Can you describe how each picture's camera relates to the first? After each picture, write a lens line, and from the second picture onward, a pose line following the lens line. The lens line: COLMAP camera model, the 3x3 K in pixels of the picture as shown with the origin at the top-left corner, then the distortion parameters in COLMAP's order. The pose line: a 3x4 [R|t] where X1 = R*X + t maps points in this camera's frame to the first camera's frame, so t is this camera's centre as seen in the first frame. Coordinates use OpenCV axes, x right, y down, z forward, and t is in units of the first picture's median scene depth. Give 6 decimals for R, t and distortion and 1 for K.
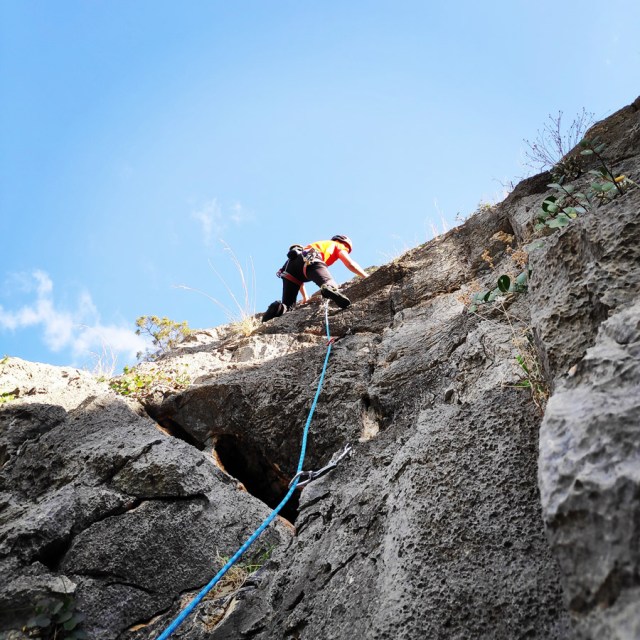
lens RADIAL K [[612.0, 0, 318.1], [0, 612.0, 325.8], [0, 0, 1]] dist [0.006359, 0.000000]
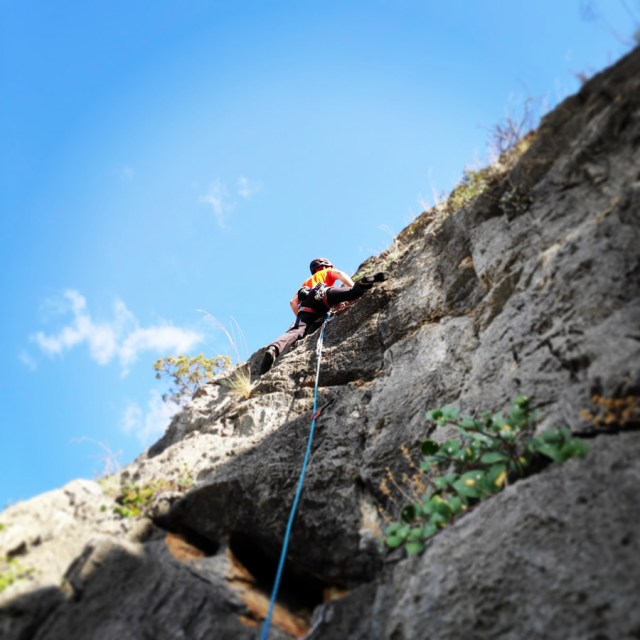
lens RADIAL K [[612.0, 0, 323.0], [0, 612.0, 322.9], [0, 0, 1]] dist [0.006359, 0.000000]
pose [[0.972225, -0.225463, -0.062812, 0.125657], [0.229529, 0.970960, 0.067473, -0.186335], [0.045776, -0.080016, 0.995742, 0.036257]]
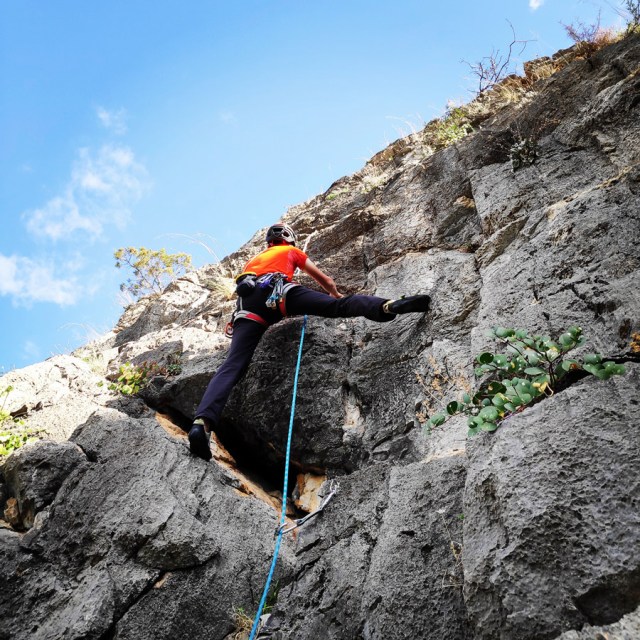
lens RADIAL K [[612.0, 0, 322.6], [0, 612.0, 314.2], [0, 0, 1]] dist [0.006359, 0.000000]
pose [[0.995359, -0.092633, 0.026075, 0.017318], [0.085236, 0.974419, 0.207949, -0.213422], [-0.044671, -0.204762, 0.977792, -0.042709]]
